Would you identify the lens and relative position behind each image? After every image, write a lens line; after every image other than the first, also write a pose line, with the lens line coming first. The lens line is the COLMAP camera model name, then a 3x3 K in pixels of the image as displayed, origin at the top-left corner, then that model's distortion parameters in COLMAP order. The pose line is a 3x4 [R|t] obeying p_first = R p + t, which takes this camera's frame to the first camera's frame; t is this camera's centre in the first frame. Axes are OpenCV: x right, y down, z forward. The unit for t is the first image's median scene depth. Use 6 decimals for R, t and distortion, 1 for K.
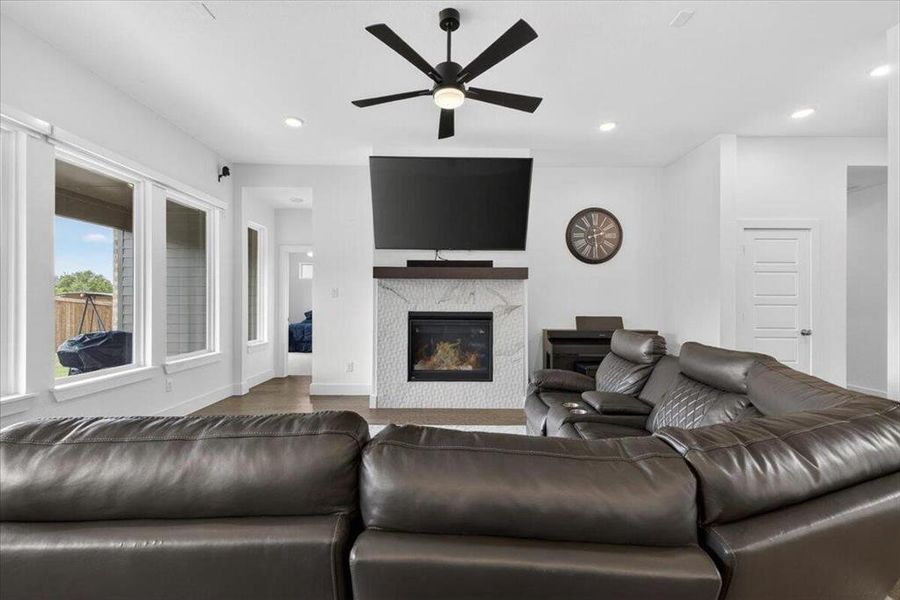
lens RADIAL K [[375.1, 0, 452.8], [0, 375.1, 301.7], [0, 0, 1]] dist [0.018004, -0.004391]
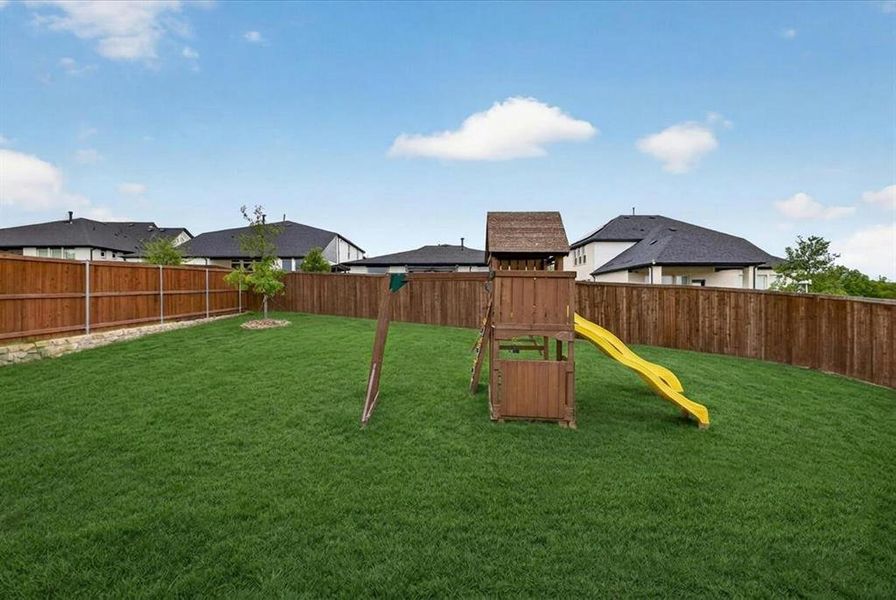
lens RADIAL K [[373.4, 0, 443.3], [0, 373.4, 302.0], [0, 0, 1]] dist [0.018004, -0.004391]
pose [[0.006453, -0.000792, -0.999979, -1.165463], [0.006236, 0.999980, -0.000752, -0.035260], [0.999960, -0.006231, 0.006457, 0.713612]]
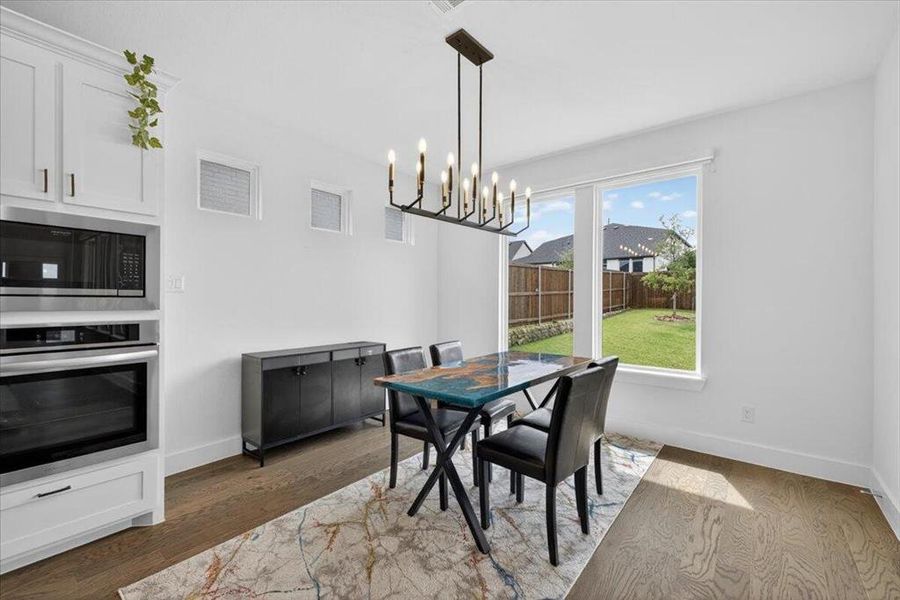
lens RADIAL K [[375.1, 0, 450.3], [0, 375.1, 301.1], [0, 0, 1]] dist [0.018004, -0.004391]
pose [[-0.637085, -0.006978, -0.770762, -0.333844], [-0.007087, 0.999970, -0.003195, -0.003598], [0.770761, 0.003427, -0.637115, -0.074278]]
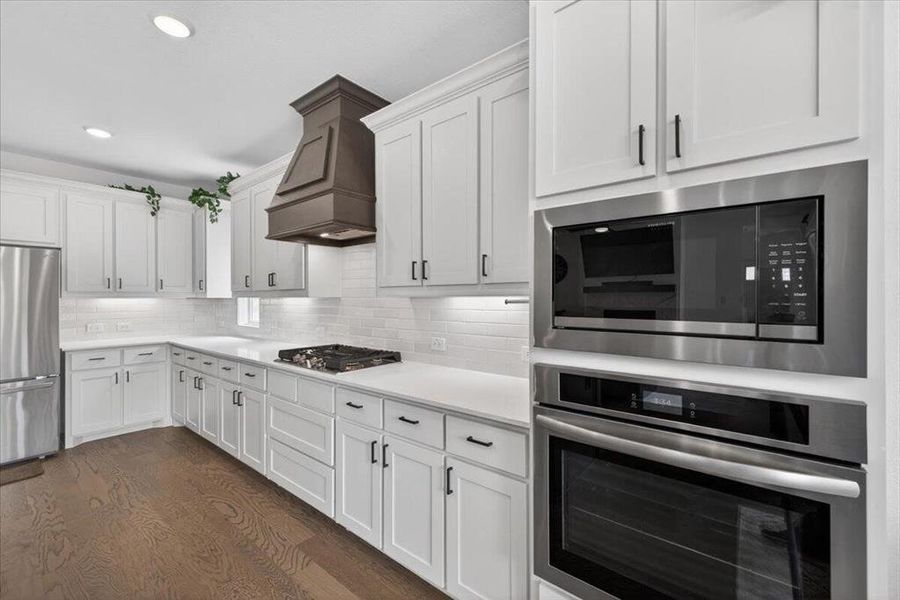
lens RADIAL K [[375.1, 0, 453.2], [0, 375.1, 297.9], [0, 0, 1]] dist [0.018004, -0.004391]
pose [[-0.770889, -0.002765, 0.636963, -0.430852], [-0.000486, 0.999993, 0.003753, -0.030538], [-0.636969, 0.002584, -0.770885, -0.389883]]
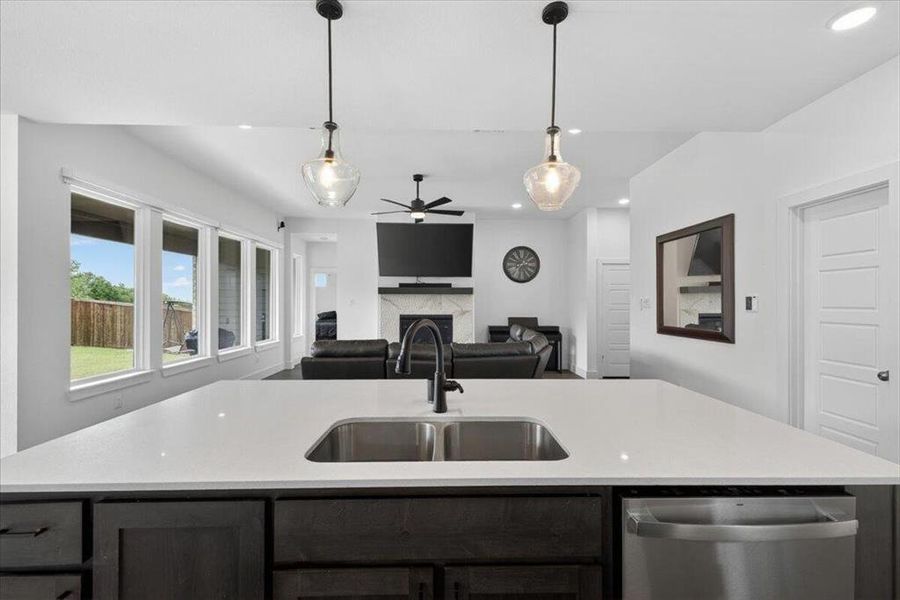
lens RADIAL K [[375.1, 0, 447.4], [0, 375.1, 302.5], [0, 0, 1]] dist [0.018004, -0.004391]
pose [[0.999995, -0.002751, 0.001586, 0.081819], [0.002747, 0.999994, 0.002189, -0.028320], [-0.001592, -0.002184, 0.999996, -0.598116]]
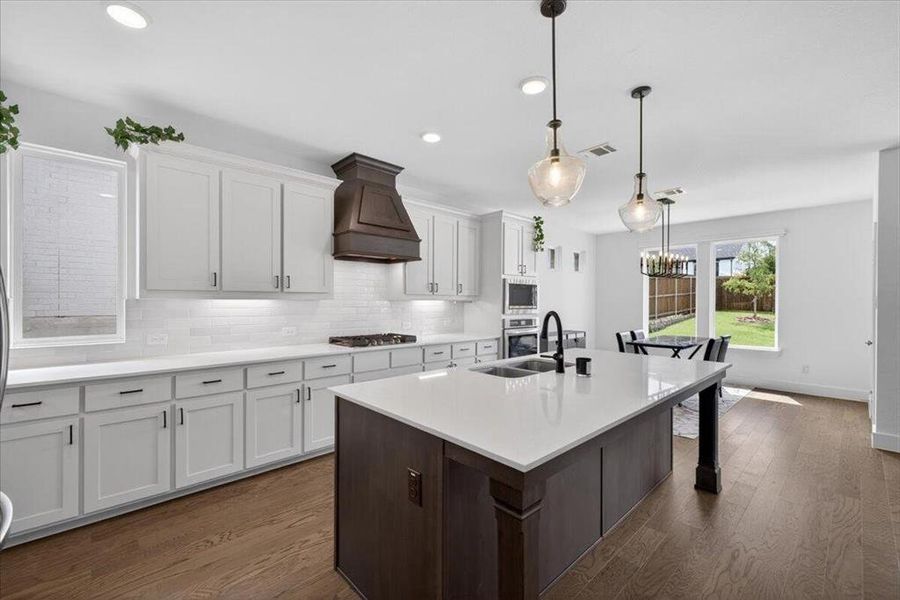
lens RADIAL K [[375.1, 0, 453.8], [0, 375.1, 300.9], [0, 0, 1]] dist [0.018004, -0.004391]
pose [[-0.731816, -0.007483, -0.681461, 0.550278], [-0.006125, 0.999972, -0.004403, -0.024643], [0.681475, 0.000952, -0.731841, 0.037112]]
